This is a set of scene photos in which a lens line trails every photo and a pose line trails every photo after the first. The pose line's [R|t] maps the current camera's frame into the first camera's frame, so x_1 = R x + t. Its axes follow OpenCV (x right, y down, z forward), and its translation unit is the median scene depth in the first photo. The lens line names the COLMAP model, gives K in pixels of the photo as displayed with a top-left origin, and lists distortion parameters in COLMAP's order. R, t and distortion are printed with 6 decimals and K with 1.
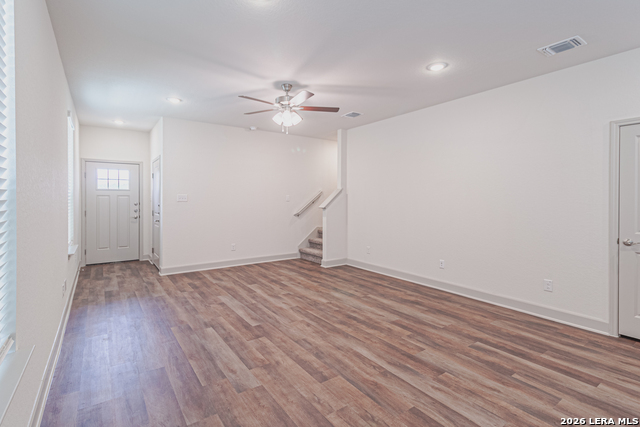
lens RADIAL K [[309.1, 0, 314.6], [0, 309.1, 199.3], [0, 0, 1]] dist [0.005218, 0.001009]
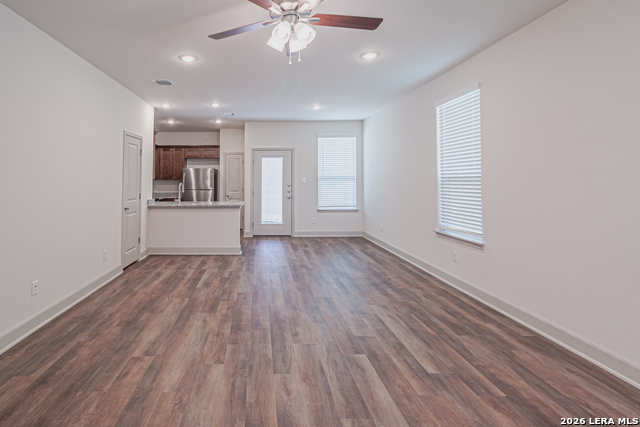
lens RADIAL K [[324.3, 0, 254.9], [0, 324.3, 171.5], [0, 0, 1]] dist [0.003345, -0.000513]
pose [[-0.813039, 0.017477, 0.581947, -0.452187], [0.003244, 0.999670, -0.025491, 0.000168], [-0.582200, -0.018837, -0.812827, 1.826664]]
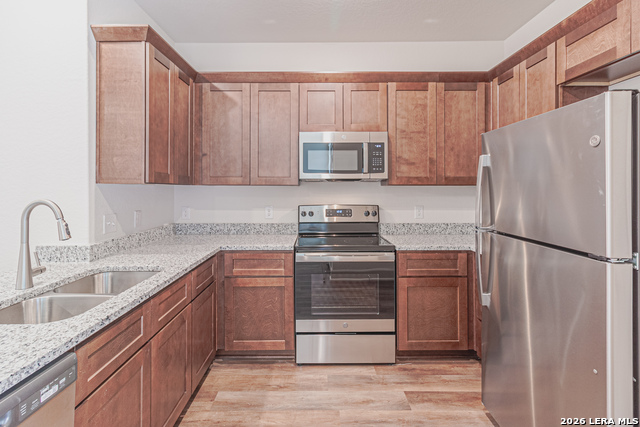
lens RADIAL K [[309.1, 0, 317.7], [0, 309.1, 186.4], [0, 0, 1]] dist [0.005218, 0.001009]
pose [[0.574495, 0.003485, 0.818501, 0.929333], [0.006171, 0.999944, -0.008588, 0.006208], [-0.818485, 0.009985, 0.574441, -0.075201]]
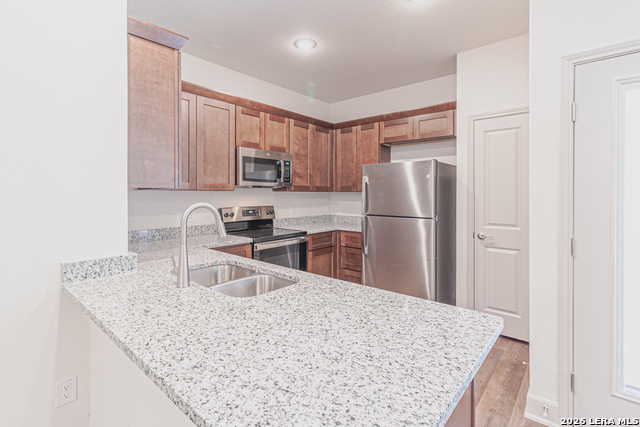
lens RADIAL K [[309.1, 0, 321.9], [0, 309.1, 191.6], [0, 0, 1]] dist [0.005218, 0.001009]
pose [[-0.254691, 0.003472, 0.967016, 0.548538], [0.001825, 0.999993, -0.003110, 0.002077], [-0.967021, 0.000972, -0.254695, 0.429513]]
